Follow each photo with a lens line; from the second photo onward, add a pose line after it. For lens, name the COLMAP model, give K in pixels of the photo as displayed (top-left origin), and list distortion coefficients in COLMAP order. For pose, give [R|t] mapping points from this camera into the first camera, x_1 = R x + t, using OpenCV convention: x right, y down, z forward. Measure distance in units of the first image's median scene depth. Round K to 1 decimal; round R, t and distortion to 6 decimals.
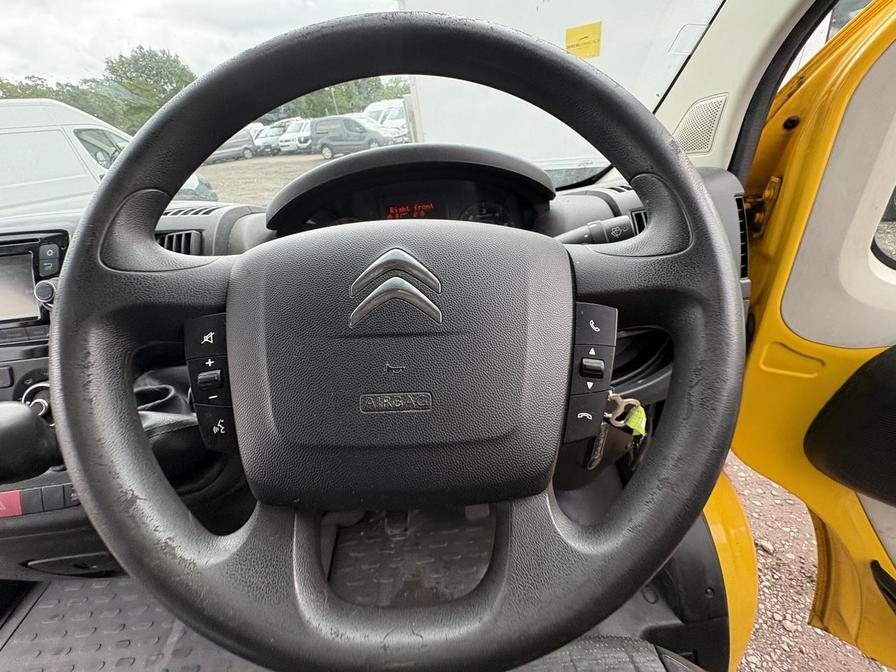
lens RADIAL K [[357.7, 0, 458.0], [0, 357.7, 332.6], [0, 0, 1]] dist [0.001439, -0.000192]
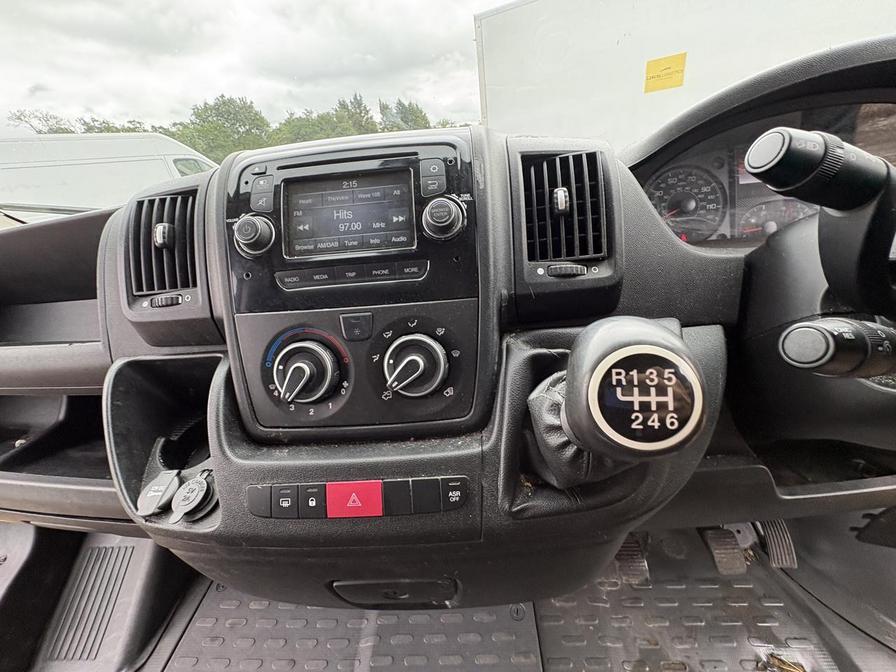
lens RADIAL K [[357.7, 0, 451.5], [0, 357.7, 337.5], [0, 0, 1]] dist [0.001439, -0.000192]
pose [[0.994177, 0.046796, -0.097073, -0.754151], [-0.053890, 0.995962, -0.071796, 0.145212], [0.093321, 0.076609, 0.992684, 0.200715]]
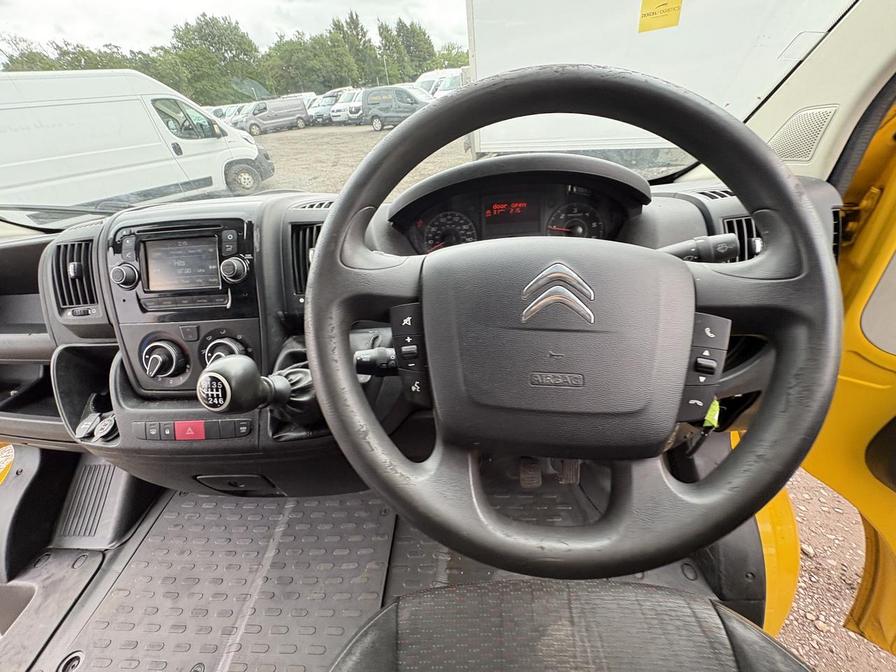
lens RADIAL K [[357.7, 0, 456.4], [0, 357.7, 334.6], [0, 0, 1]] dist [0.001439, -0.000192]
pose [[0.992873, 0.073108, -0.094121, -0.156336], [-0.066809, 0.995417, 0.068420, -0.016067], [0.098692, -0.061644, 0.993207, -0.135956]]
